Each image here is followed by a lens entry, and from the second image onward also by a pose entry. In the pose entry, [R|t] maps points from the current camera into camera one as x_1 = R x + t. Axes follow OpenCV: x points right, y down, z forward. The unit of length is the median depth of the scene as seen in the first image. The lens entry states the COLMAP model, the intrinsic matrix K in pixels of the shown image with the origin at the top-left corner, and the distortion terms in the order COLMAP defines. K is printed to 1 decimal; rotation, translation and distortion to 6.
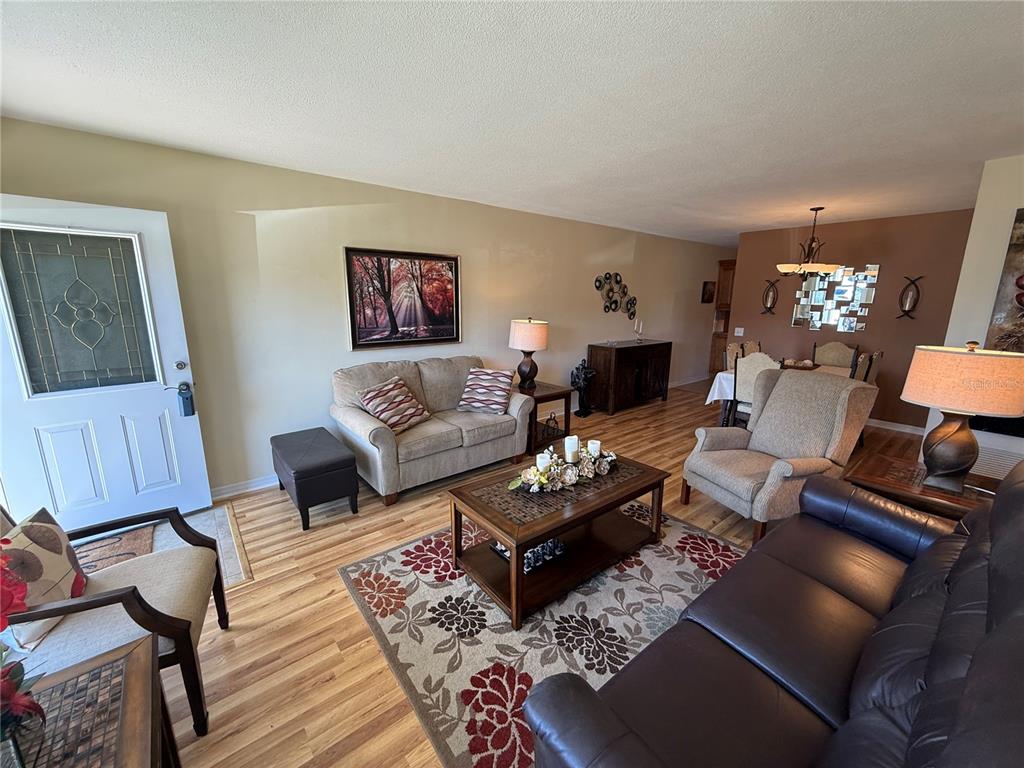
lens RADIAL K [[407.5, 0, 513.6], [0, 407.5, 381.8], [0, 0, 1]] dist [-0.001025, -0.000702]
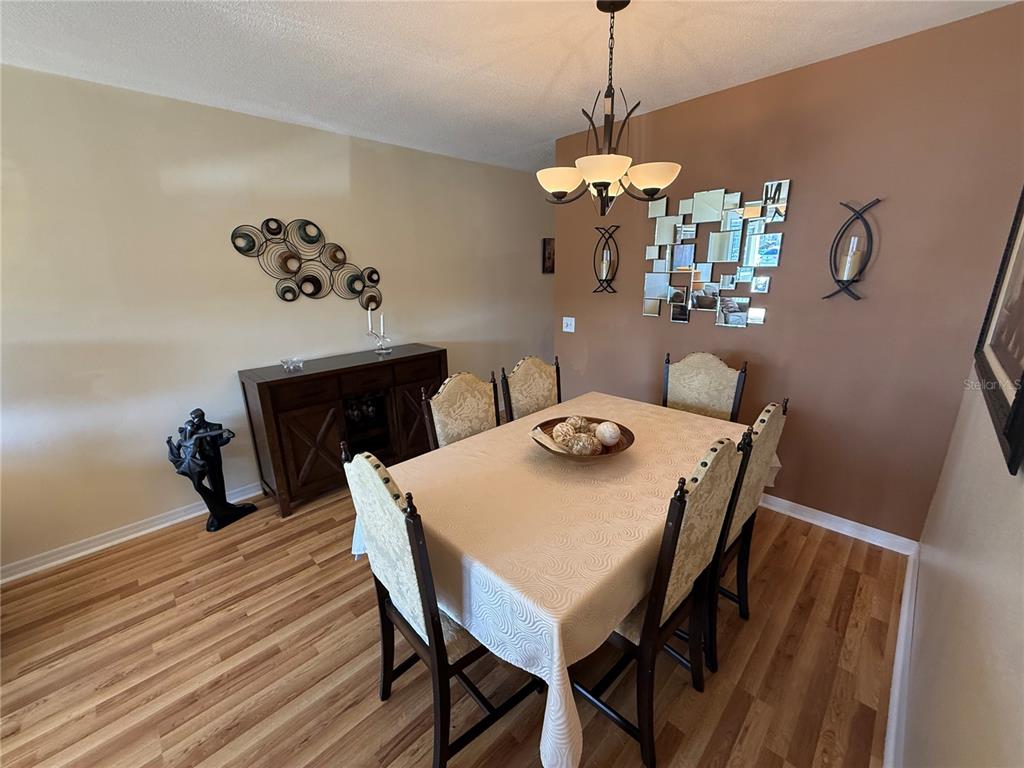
lens RADIAL K [[407.5, 0, 509.6], [0, 407.5, 384.2], [0, 0, 1]] dist [-0.001025, -0.000702]
pose [[0.994159, -0.057304, 0.091450, 0.459340], [0.050878, 0.996169, 0.071118, -0.093549], [-0.095175, -0.066050, 0.993267, 0.485673]]
